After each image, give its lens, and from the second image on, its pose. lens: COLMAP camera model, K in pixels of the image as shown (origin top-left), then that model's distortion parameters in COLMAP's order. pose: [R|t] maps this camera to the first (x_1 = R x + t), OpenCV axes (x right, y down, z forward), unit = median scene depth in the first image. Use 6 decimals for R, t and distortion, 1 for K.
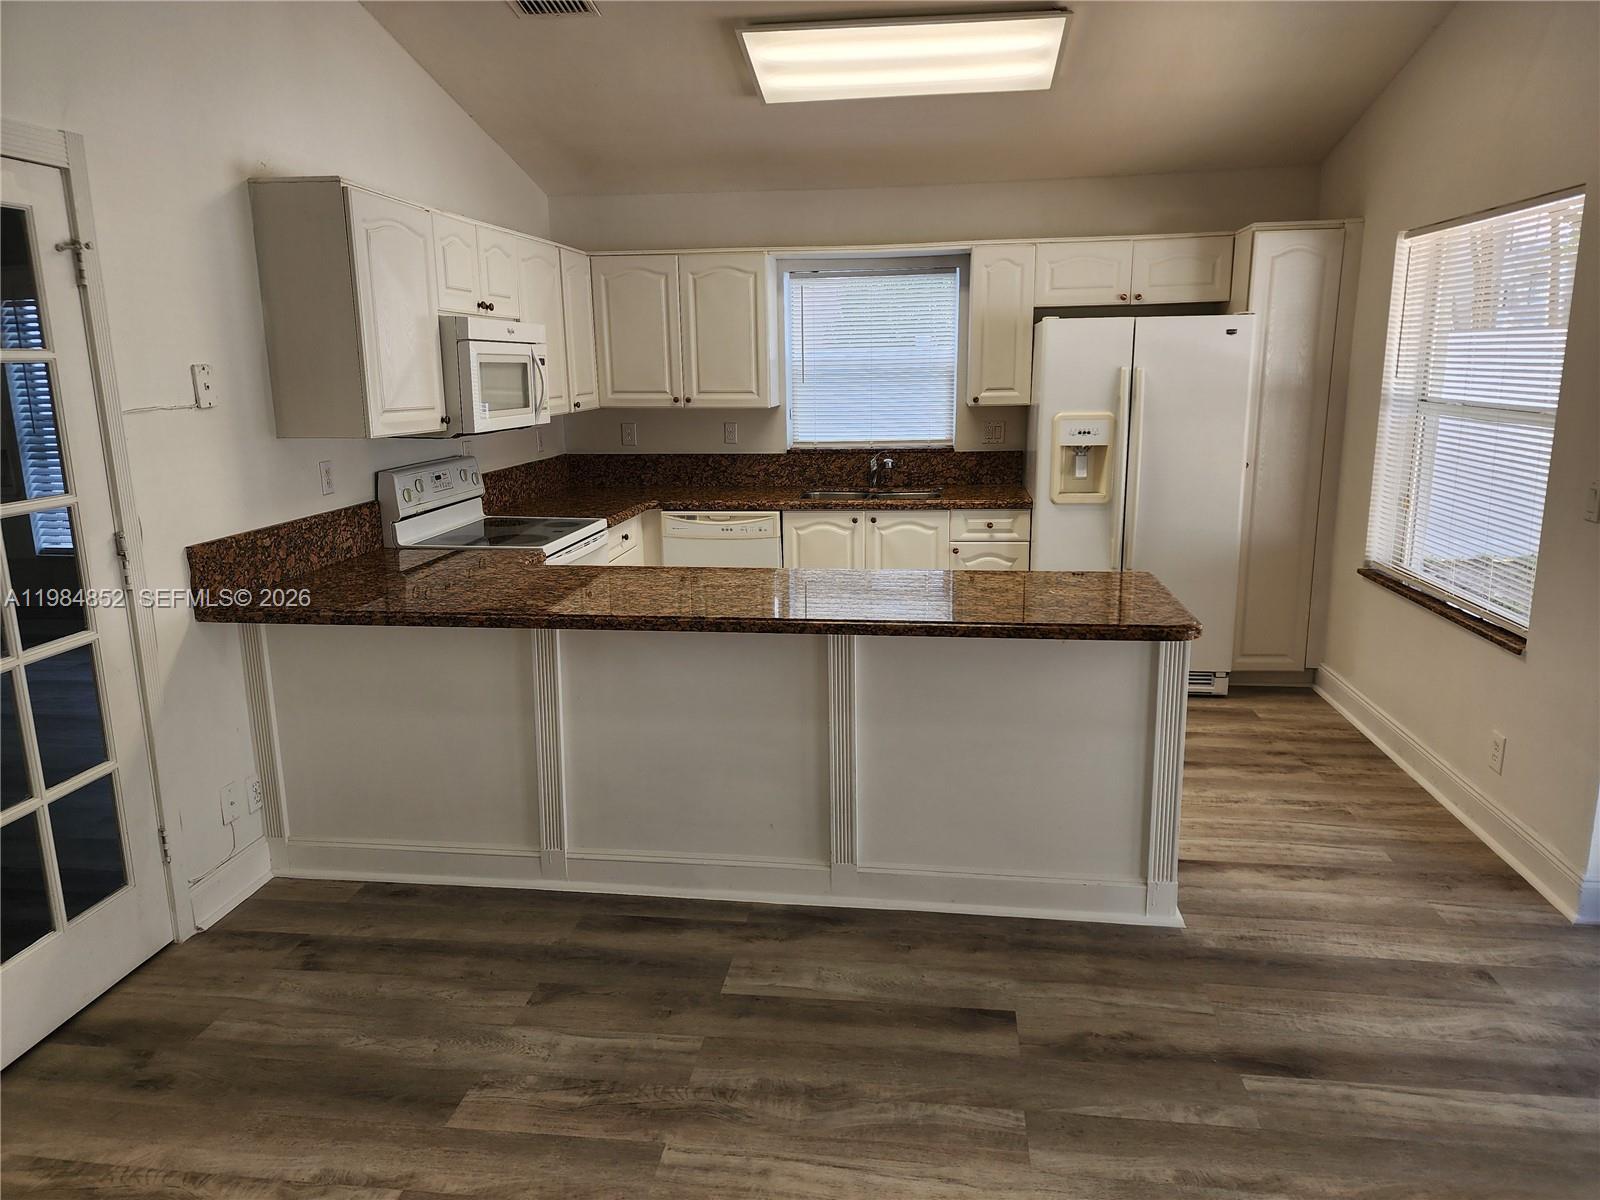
lens RADIAL K [[1085.1, 0, 823.2], [0, 1085.1, 581.9], [0, 0, 1]] dist [0.091610, -0.074047]
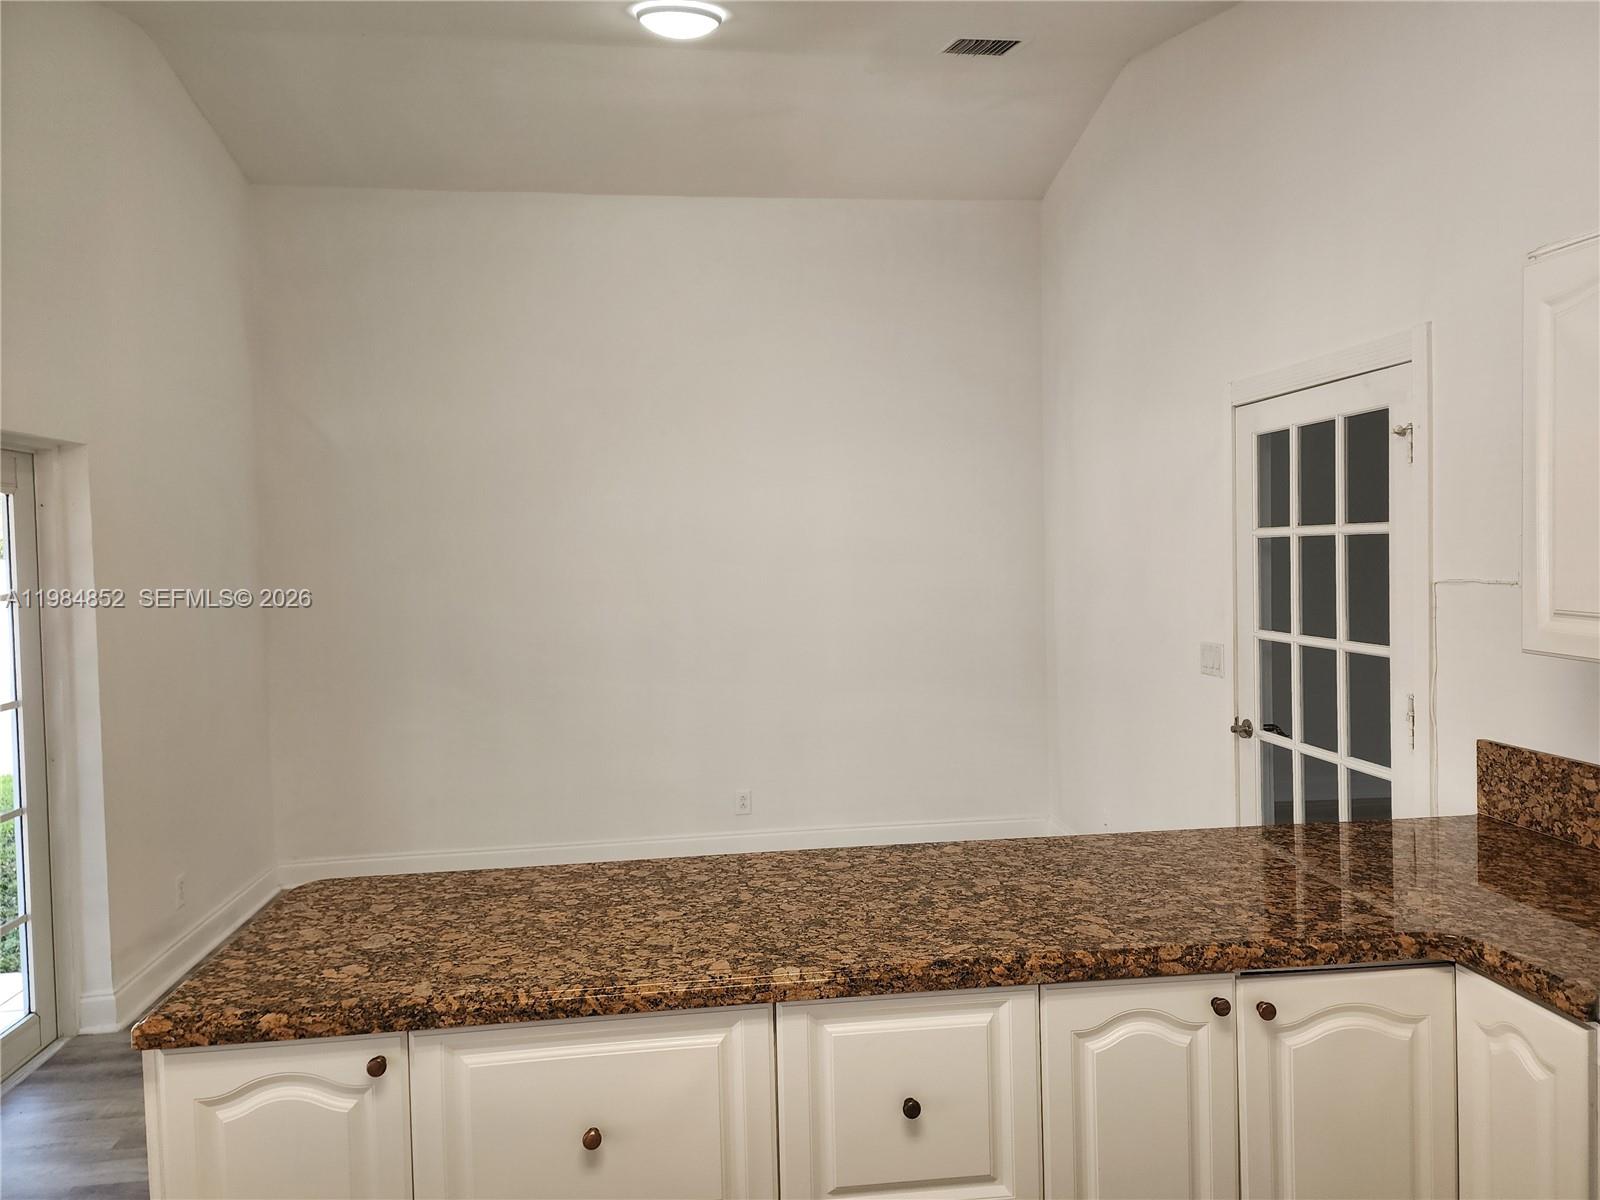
lens RADIAL K [[1085.1, 0, 823.2], [0, 1085.1, 581.9], [0, 0, 1]] dist [0.091610, -0.074047]
pose [[-0.967753, 0.033473, -0.249668, 0.134402], [-0.024468, 0.973954, 0.225420, -0.316769], [0.250711, 0.224260, -0.941728, 1.568455]]
